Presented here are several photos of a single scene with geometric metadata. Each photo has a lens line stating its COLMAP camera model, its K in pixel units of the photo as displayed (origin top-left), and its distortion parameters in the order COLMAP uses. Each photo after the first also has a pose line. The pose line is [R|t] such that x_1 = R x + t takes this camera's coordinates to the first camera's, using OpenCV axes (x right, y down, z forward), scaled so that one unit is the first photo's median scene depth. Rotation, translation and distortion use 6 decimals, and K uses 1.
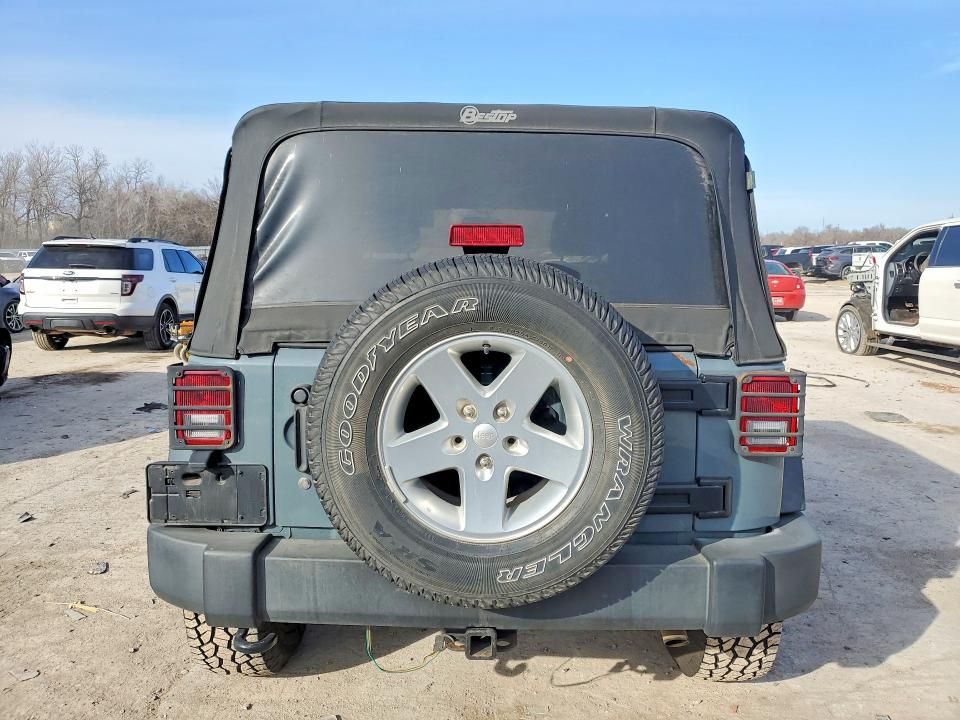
lens RADIAL K [[799.9, 0, 453.1], [0, 799.9, 357.7], [0, 0, 1]] dist [0.025525, -0.010779]
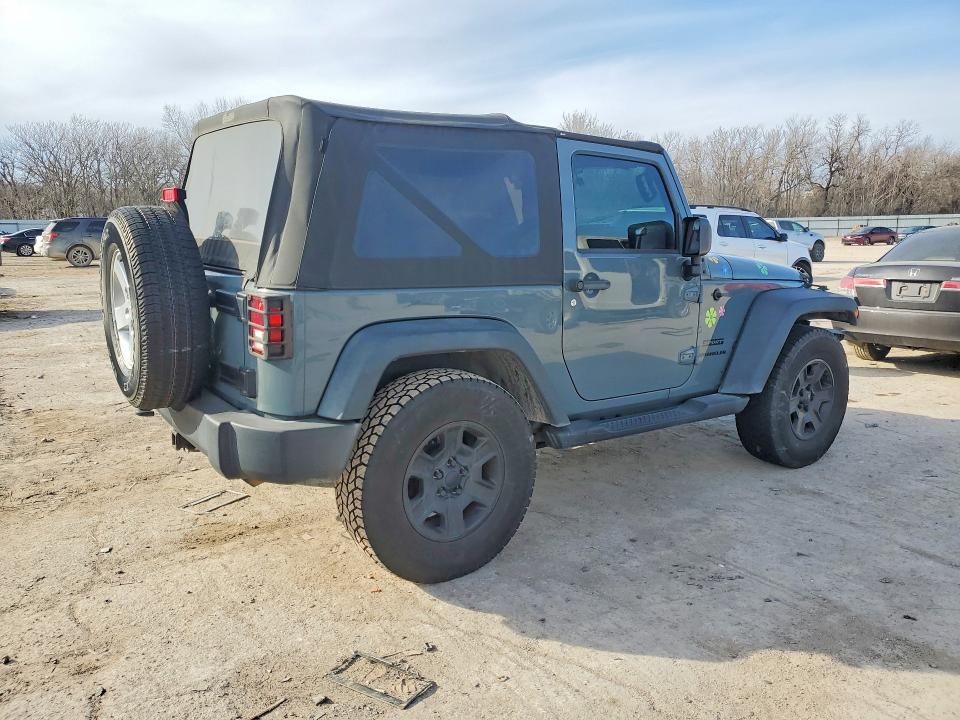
lens RADIAL K [[799.9, 0, 453.1], [0, 799.9, 357.7], [0, 0, 1]] dist [0.025525, -0.010779]
pose [[0.538275, 0.141481, -0.830808, 0.367635], [-0.112029, 0.989071, 0.095850, -0.008734], [0.835290, 0.041481, 0.548243, 0.116992]]
